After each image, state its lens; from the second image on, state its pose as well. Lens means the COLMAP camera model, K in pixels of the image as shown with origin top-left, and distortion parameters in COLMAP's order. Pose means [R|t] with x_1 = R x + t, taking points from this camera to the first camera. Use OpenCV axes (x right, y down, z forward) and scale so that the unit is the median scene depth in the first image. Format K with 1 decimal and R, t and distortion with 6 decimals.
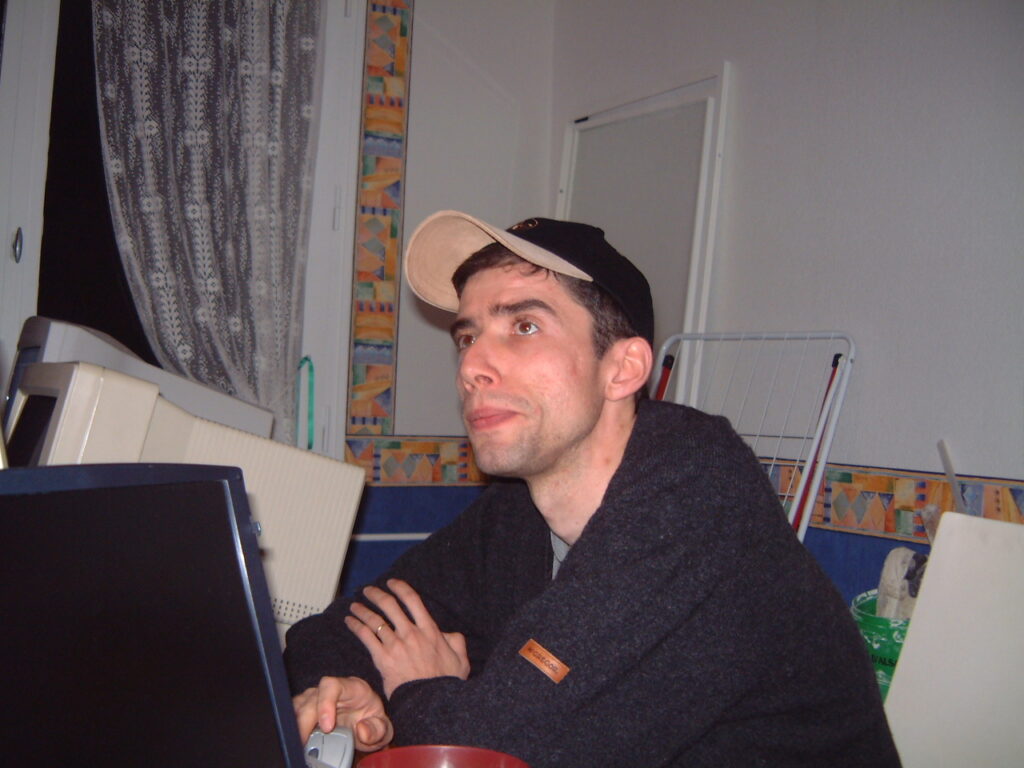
lens RADIAL K [[1256.1, 0, 520.1], [0, 1256.1, 385.2], [0, 0, 1]] dist [-0.228574, 0.000000]
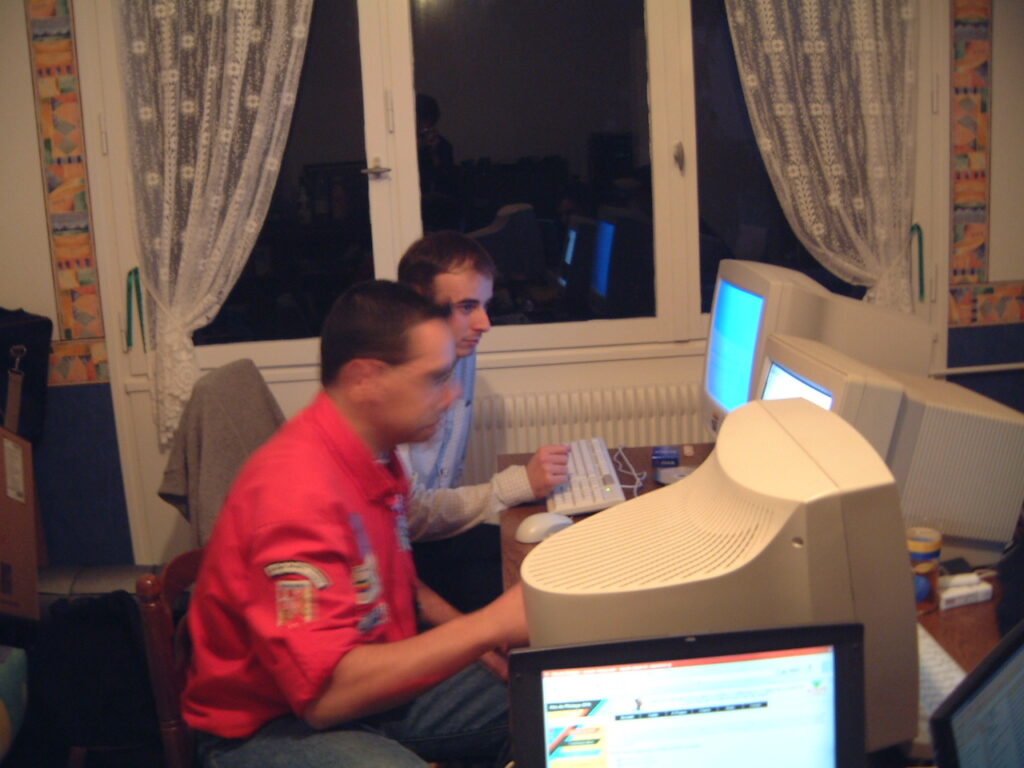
lens RADIAL K [[1145.4, 0, 502.4], [0, 1145.4, 377.9], [0, 0, 1]] dist [-0.229462, 0.000000]
pose [[0.905531, 0.007487, -0.424215, -0.086160], [0.092725, 0.972183, 0.215088, -0.148883], [0.414025, -0.234104, 0.879647, -0.120822]]
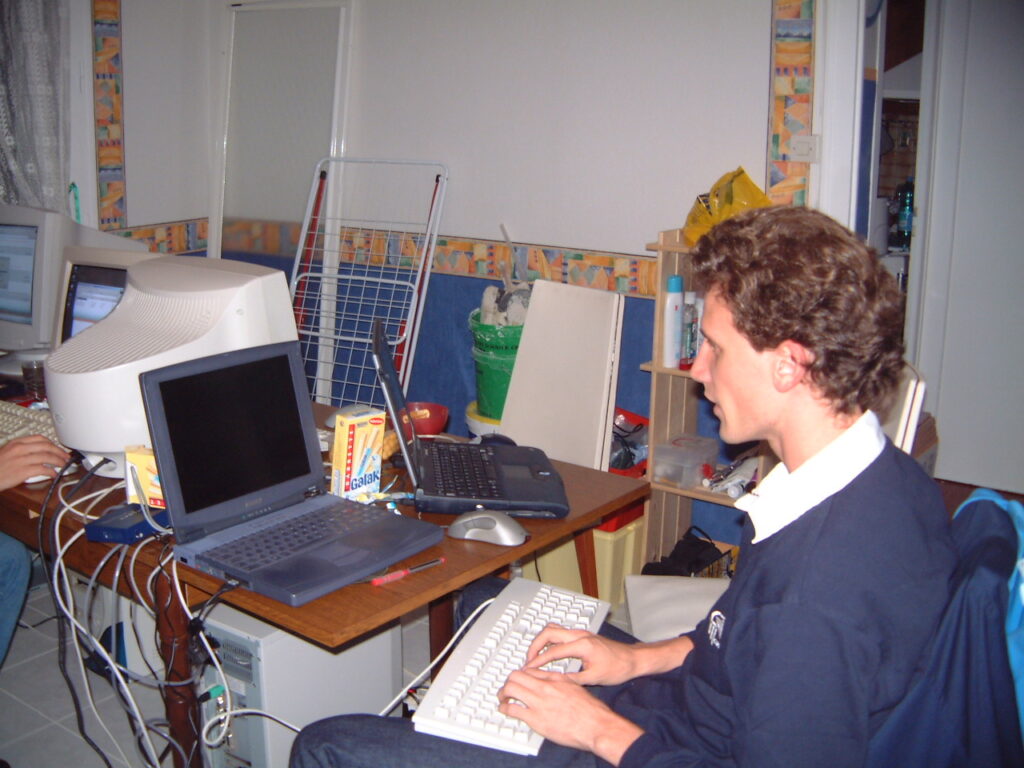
lens RADIAL K [[1145.4, 0, 487.6], [0, 1145.4, 395.0], [0, 0, 1]] dist [-0.229462, 0.000000]
pose [[0.904139, -0.137033, 0.404665, -0.301325], [0.022233, 0.960974, 0.275744, -0.134750], [-0.426659, -0.240314, 0.871901, -0.408027]]
